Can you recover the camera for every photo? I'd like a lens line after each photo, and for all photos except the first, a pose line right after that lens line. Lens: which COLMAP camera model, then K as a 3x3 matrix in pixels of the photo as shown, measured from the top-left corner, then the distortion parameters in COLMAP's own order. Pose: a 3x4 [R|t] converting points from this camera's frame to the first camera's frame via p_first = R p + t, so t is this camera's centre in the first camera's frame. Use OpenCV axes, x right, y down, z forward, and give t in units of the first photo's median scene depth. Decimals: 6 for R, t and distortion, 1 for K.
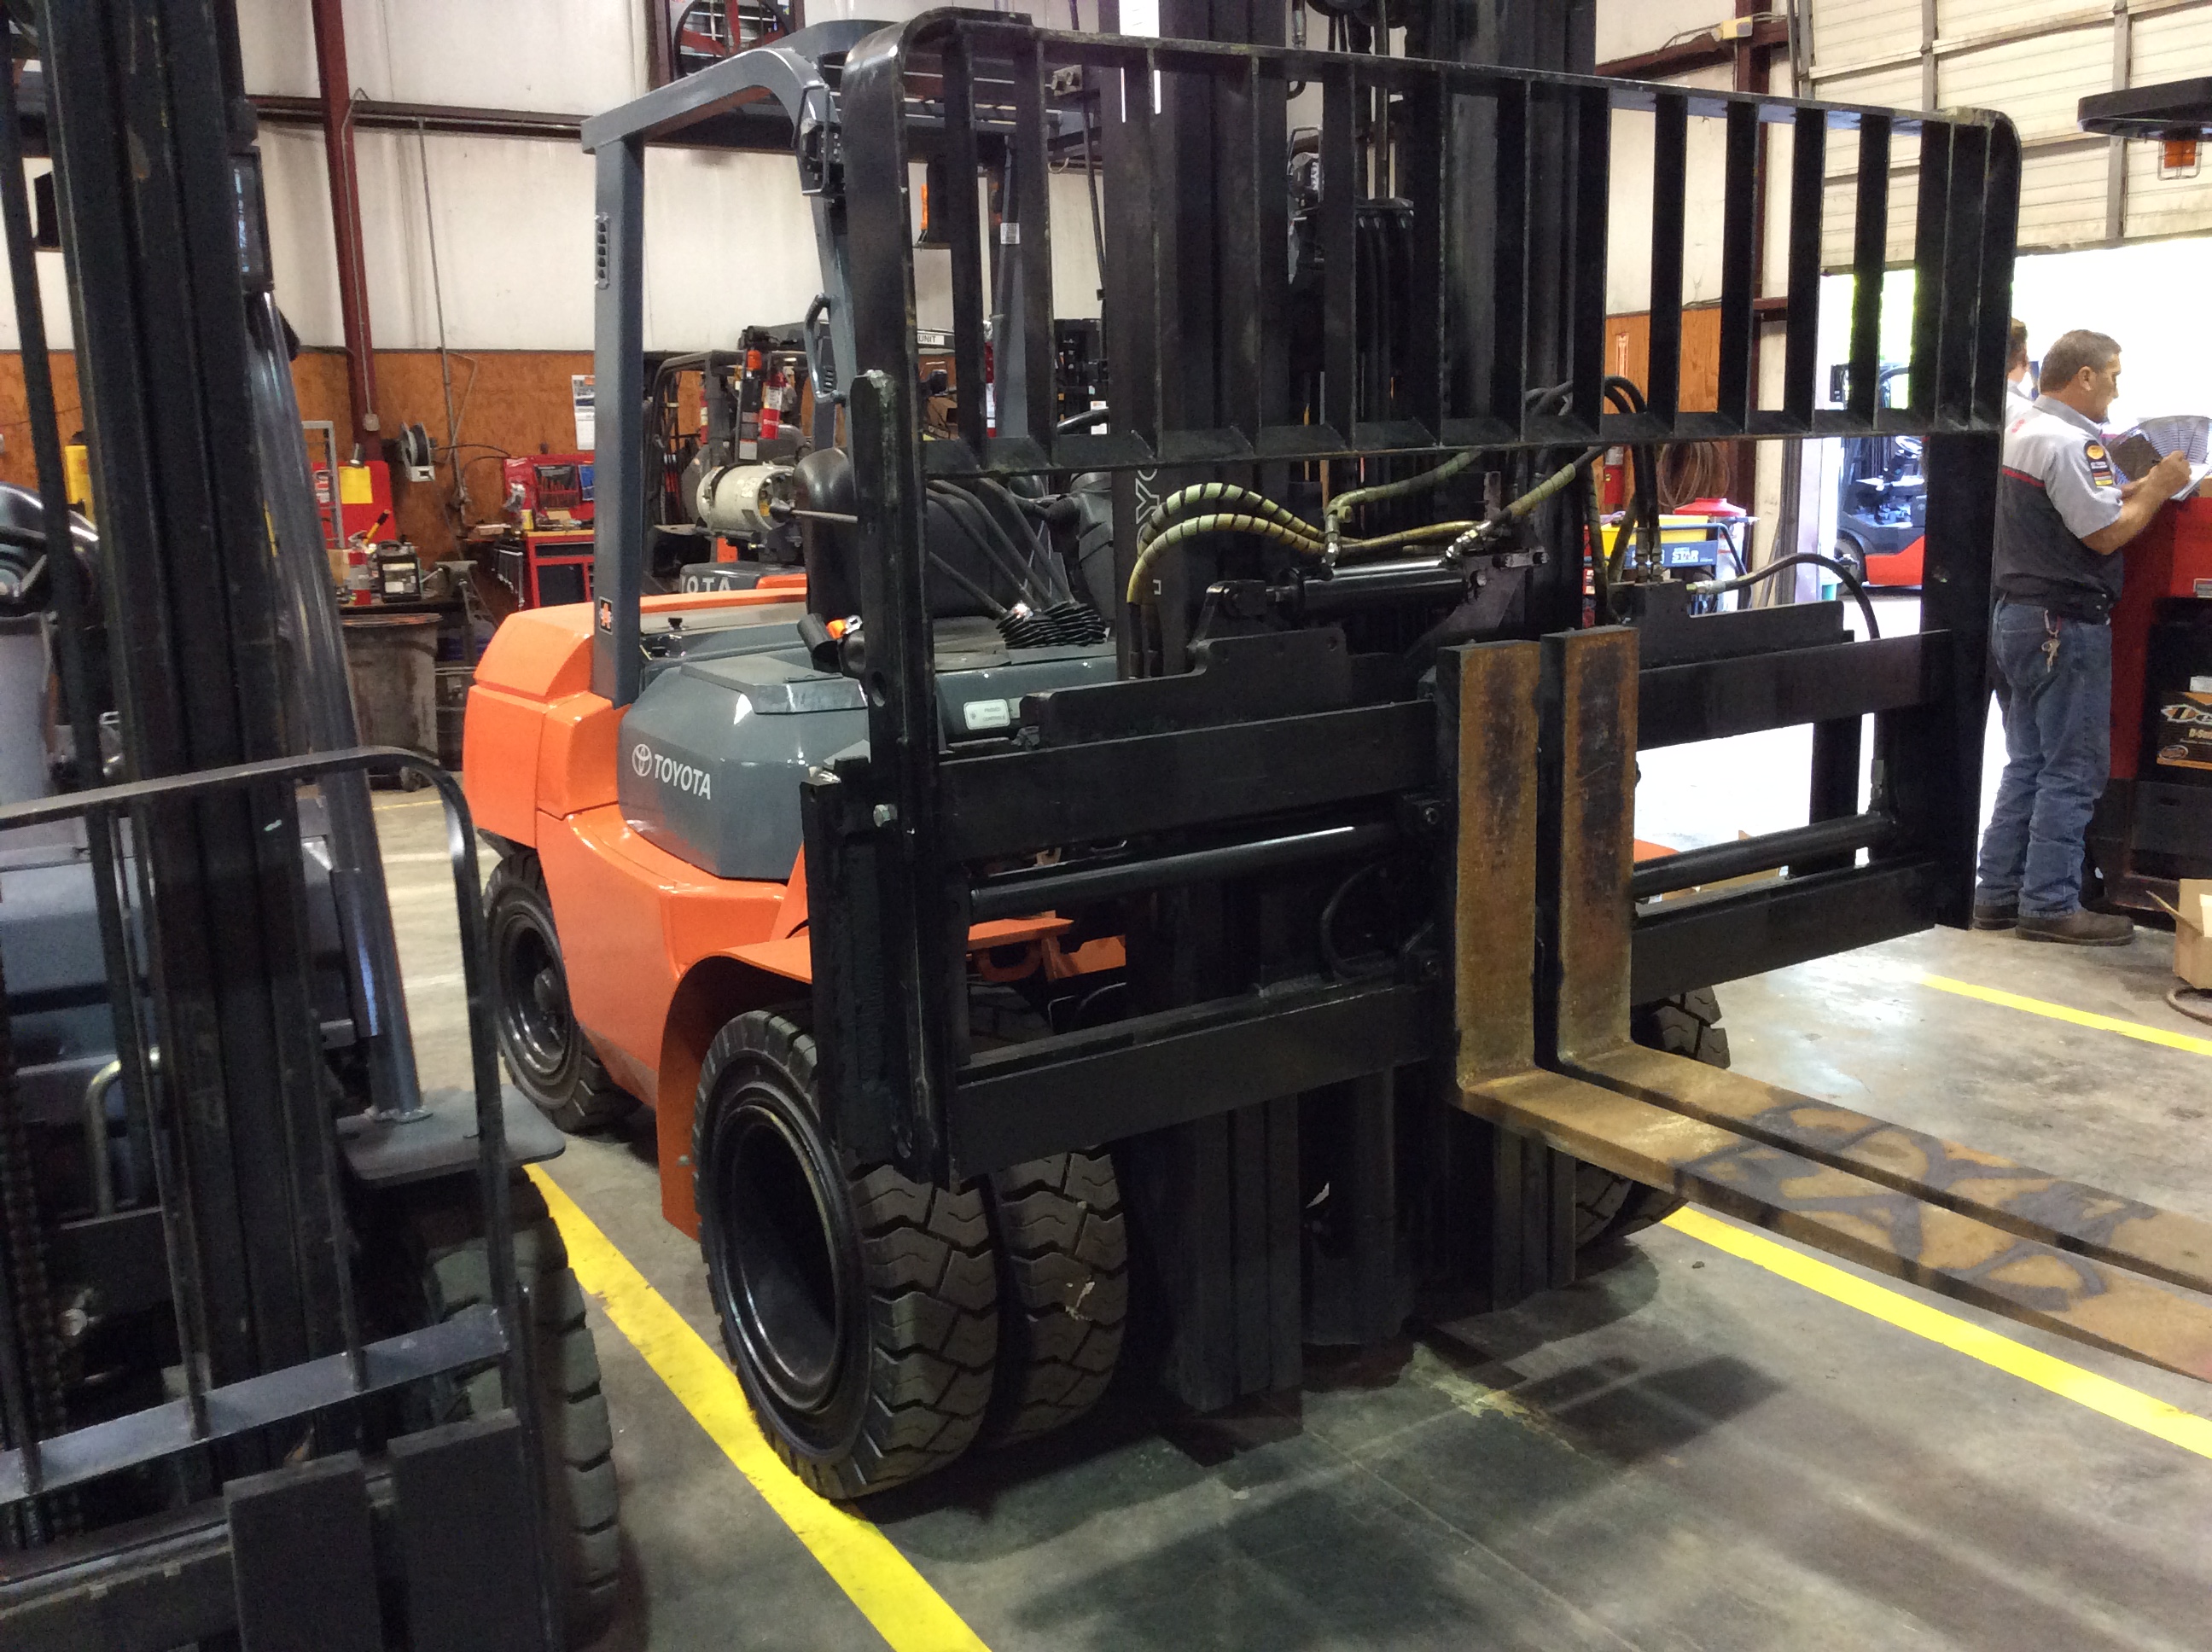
lens RADIAL K [[1995.1, 0, 1121.7], [0, 1995.1, 831.7], [0, 0, 1]] dist [0.094345, -0.139373]
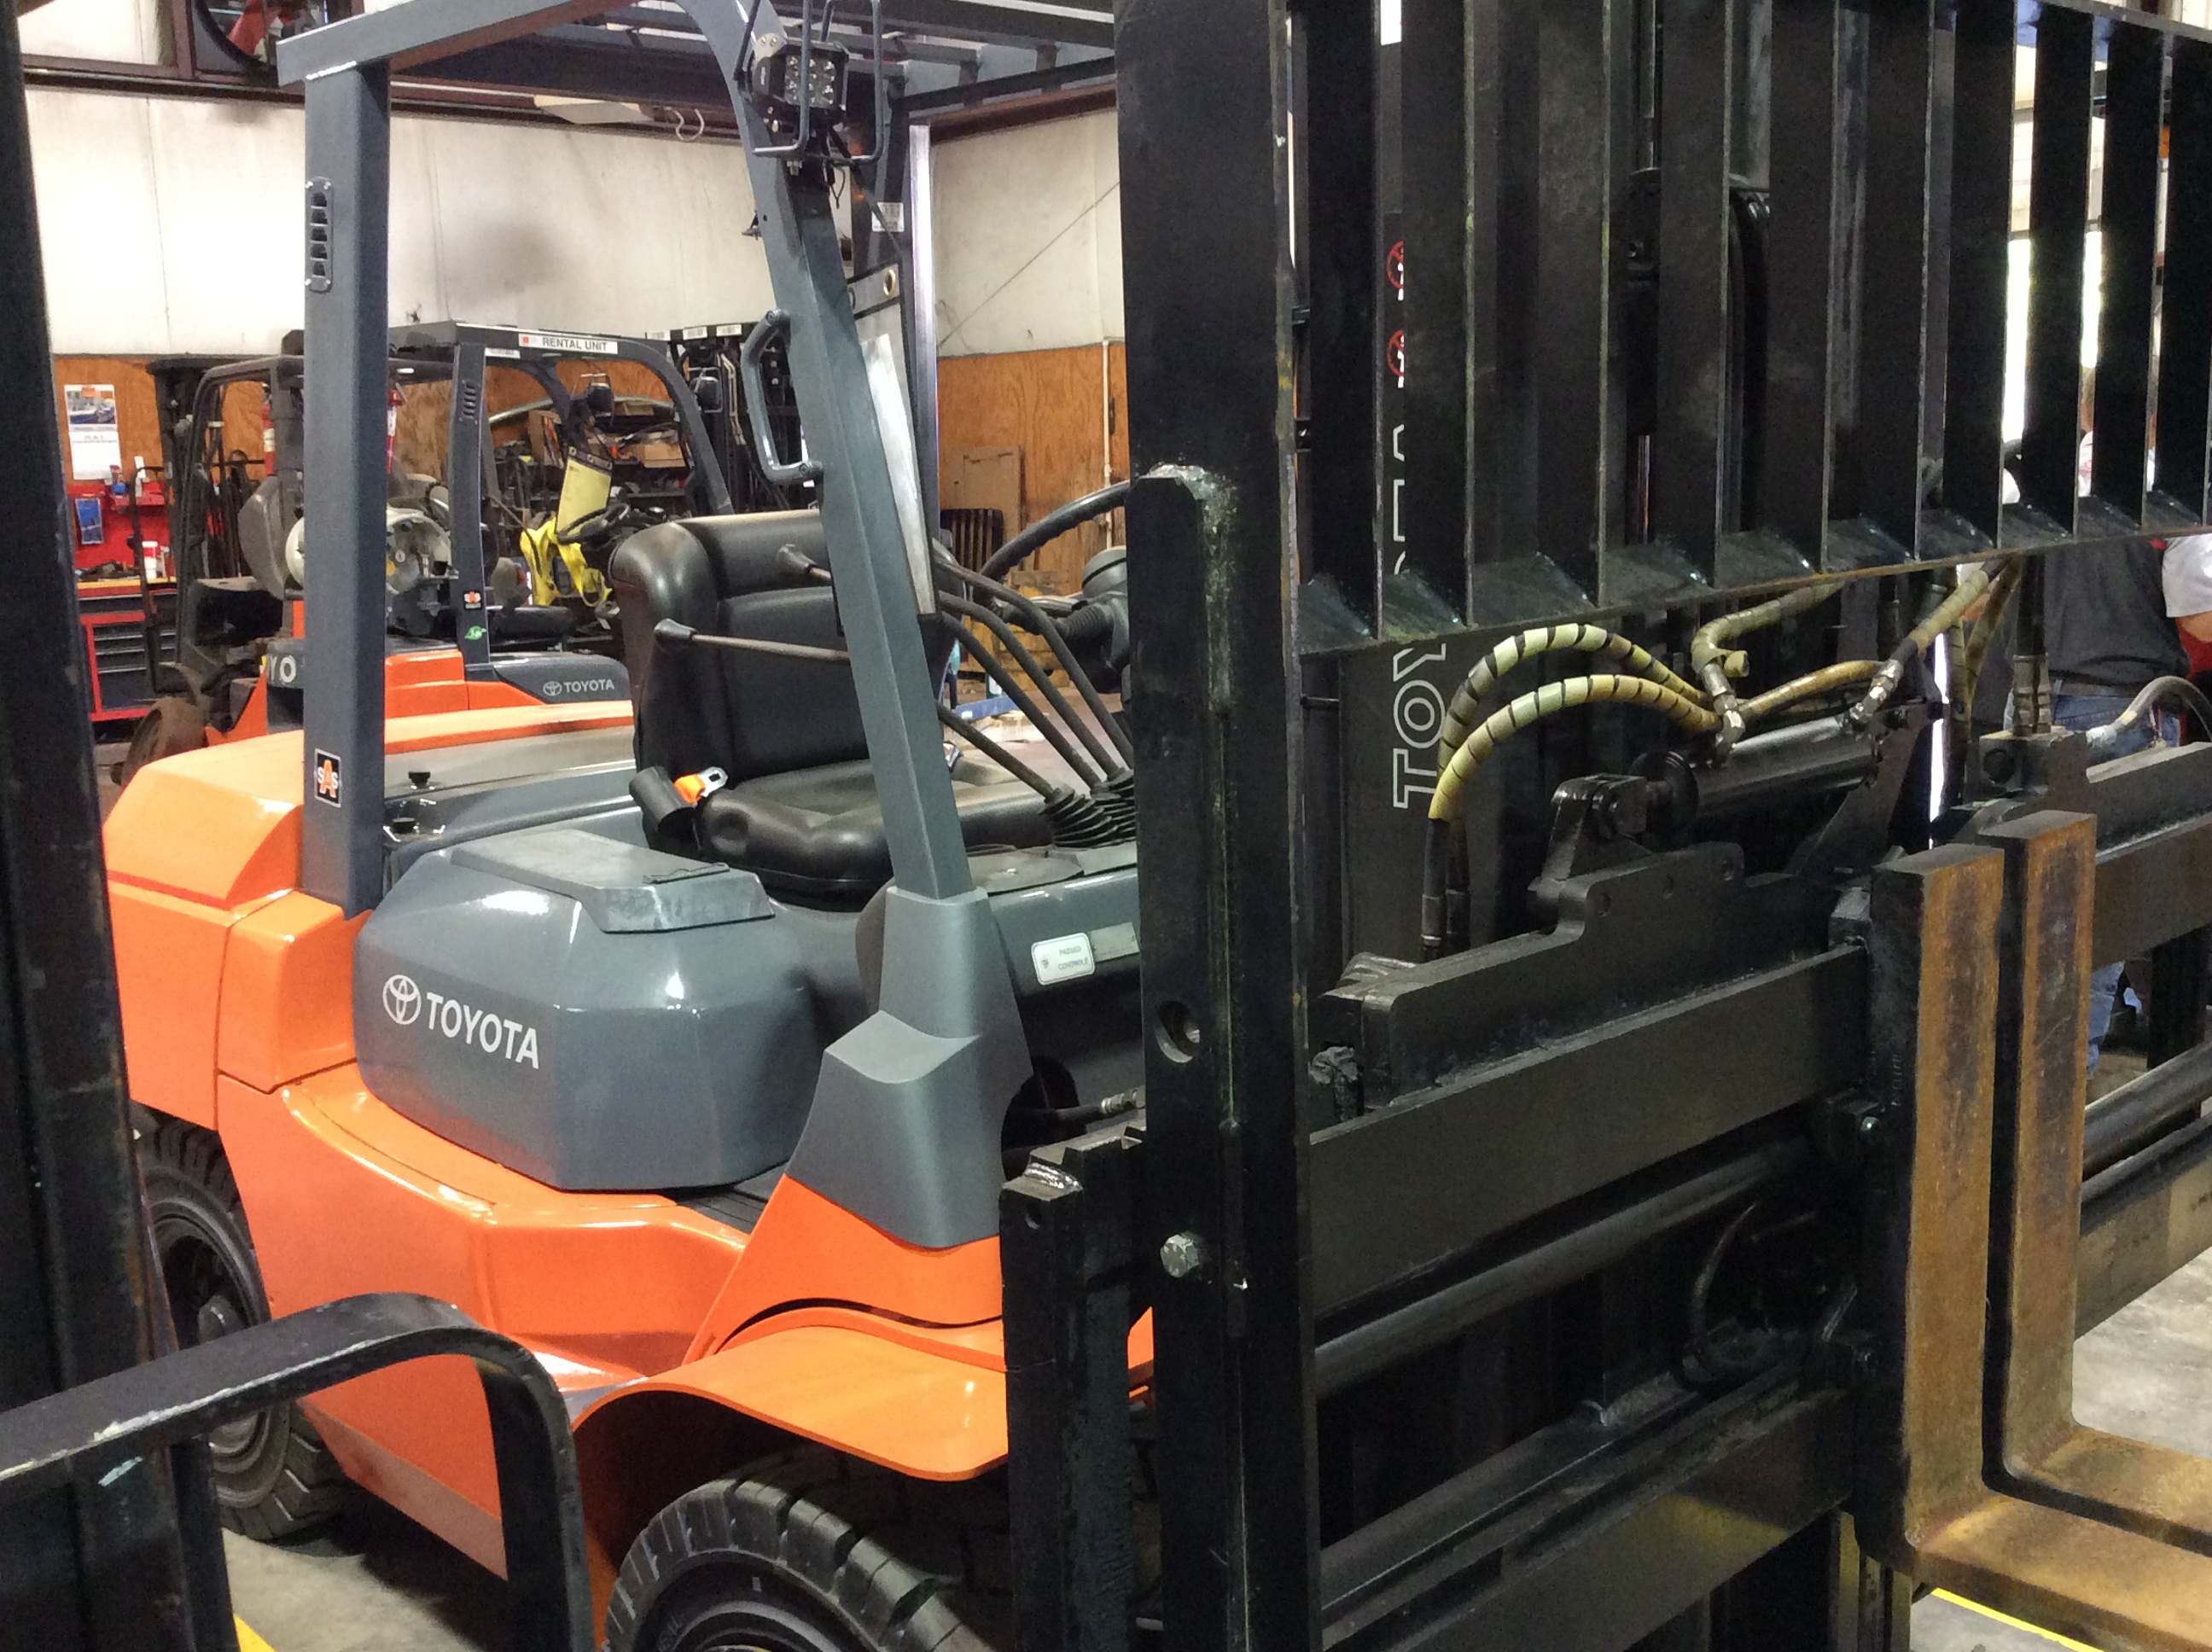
lens RADIAL K [[2262.2, 0, 1106.0], [0, 2262.2, 826.0], [0, 0, 1]] dist [0.129248, -0.294911]
pose [[0.983522, -0.033887, 0.177585, -0.180899], [0.038959, 0.998924, -0.025147, -0.081953], [-0.176542, 0.031651, 0.983784, 0.277231]]
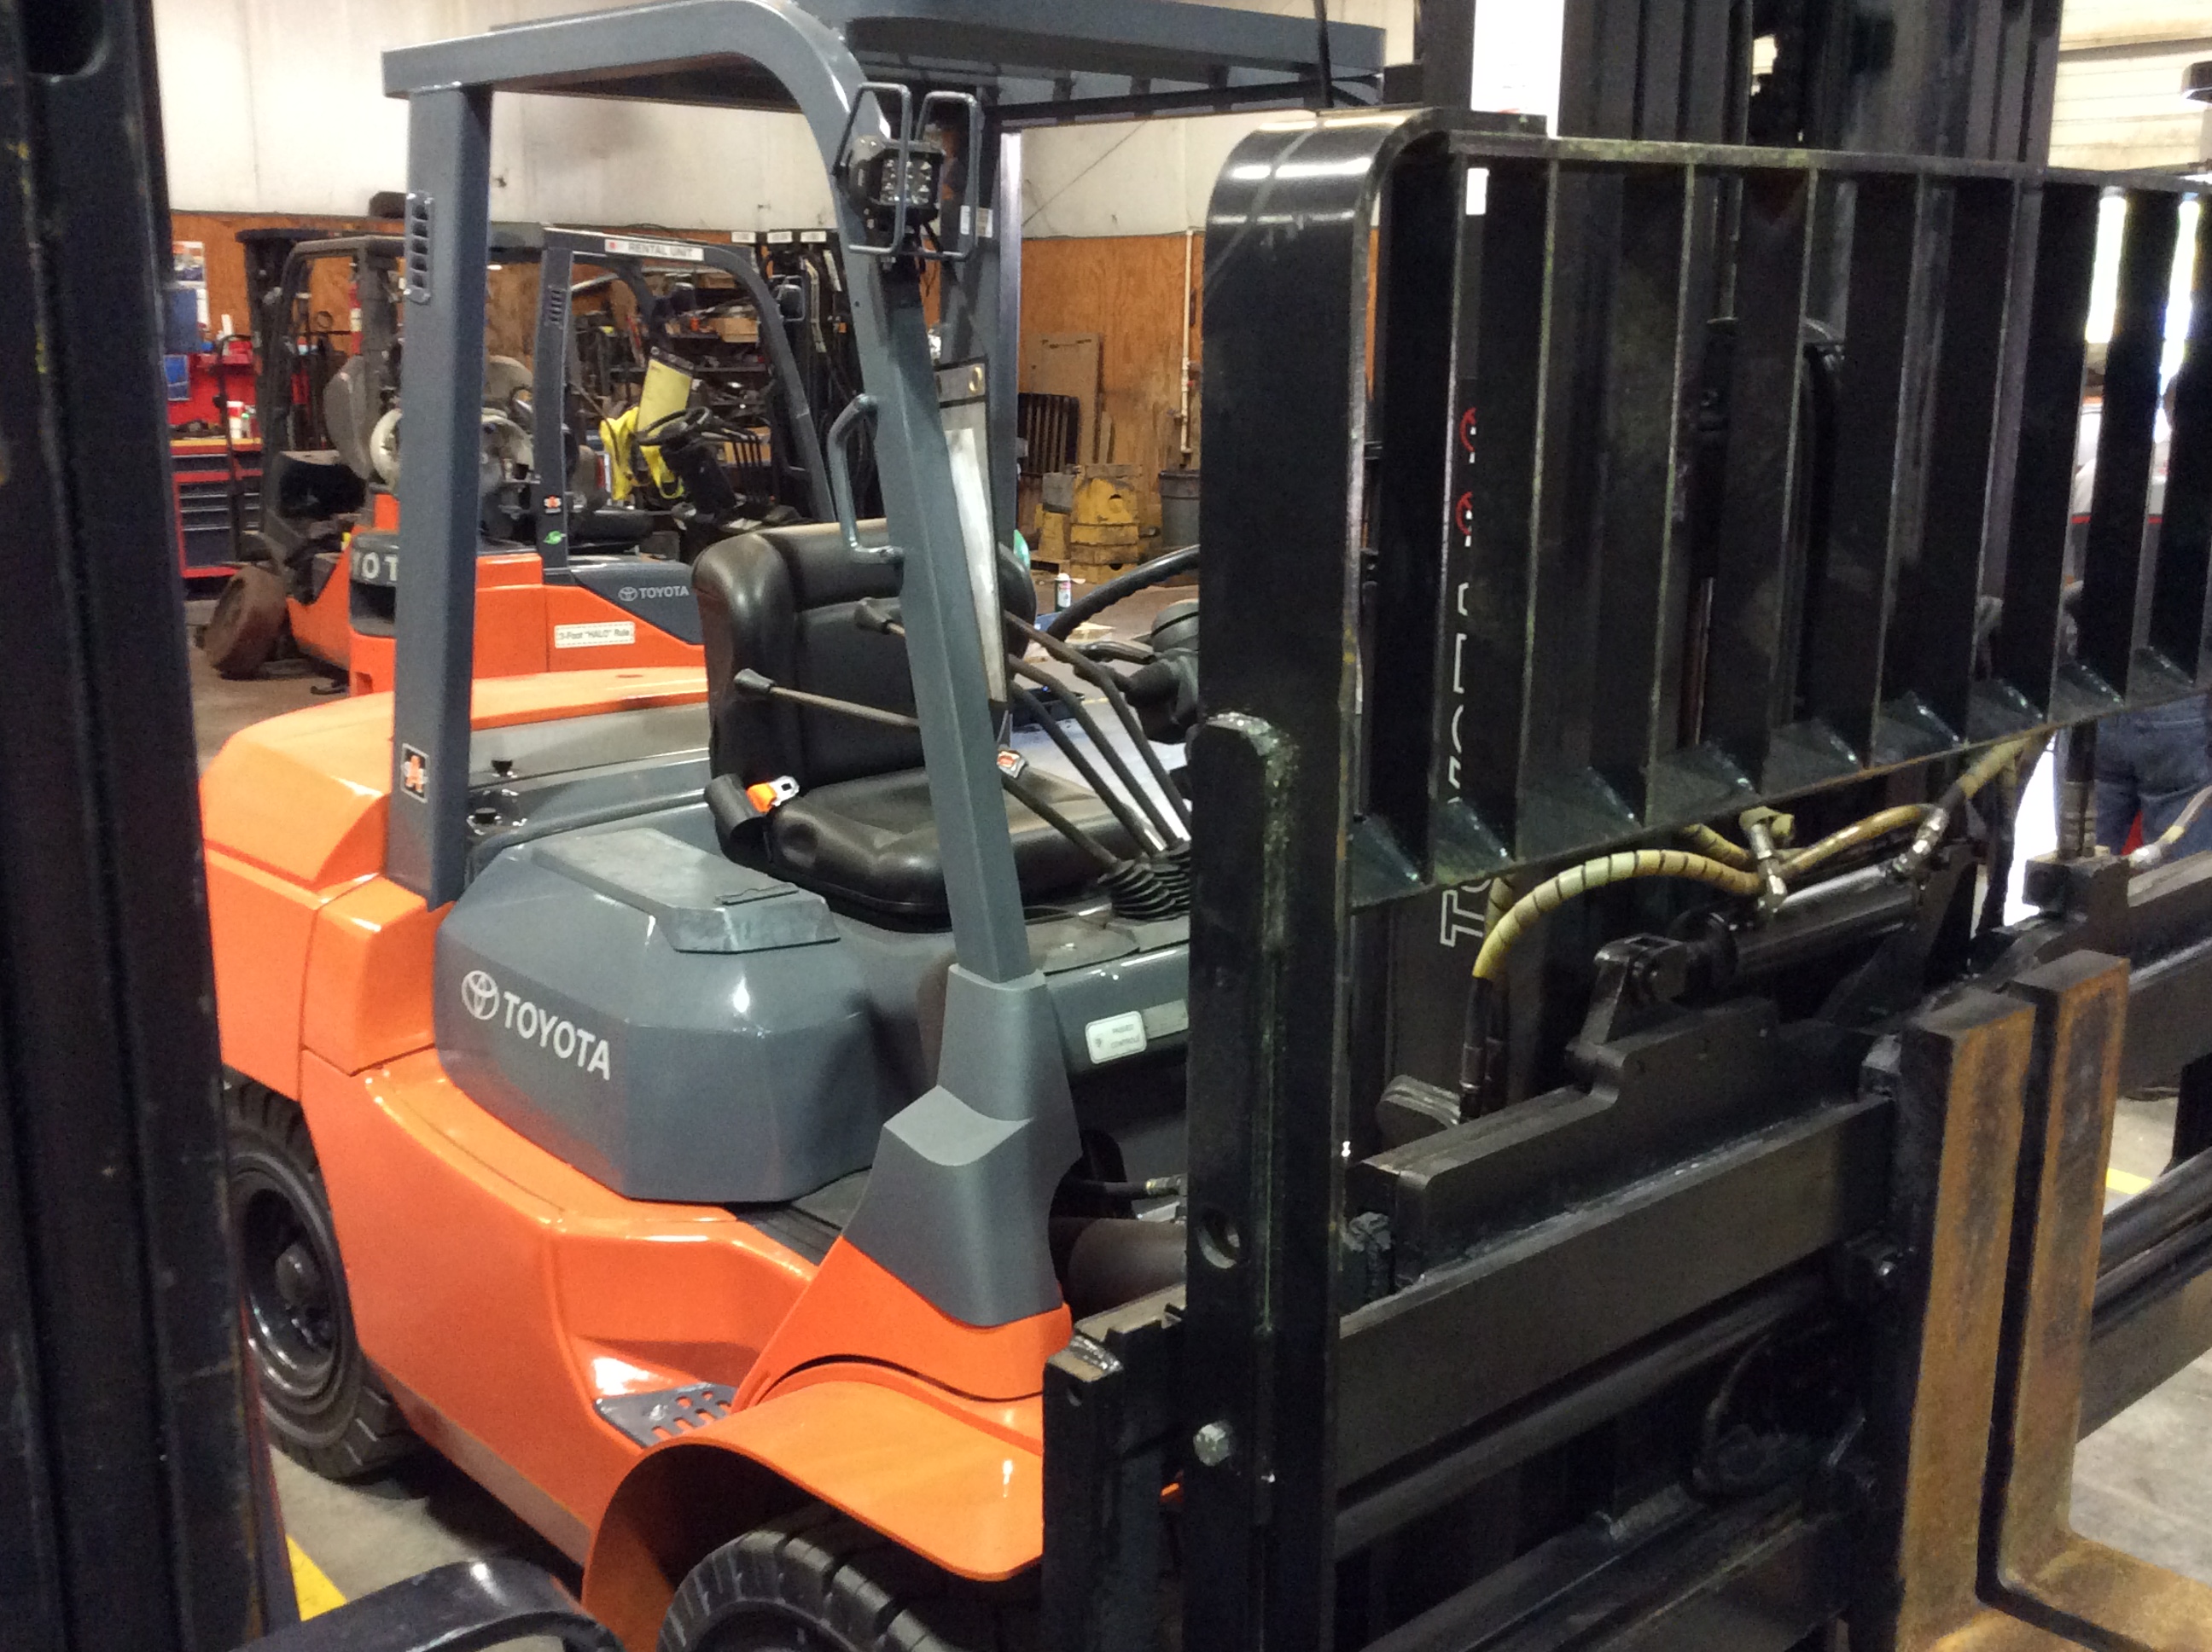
lens RADIAL K [[2251.0, 0, 1107.9], [0, 2251.0, 816.7], [0, 0, 1]] dist [0.127514, -0.265145]
pose [[0.988484, 0.000056, 0.151328, -0.182941], [-0.005261, 0.999408, 0.033996, -0.156747], [-0.151237, -0.034401, 0.987899, 0.257985]]
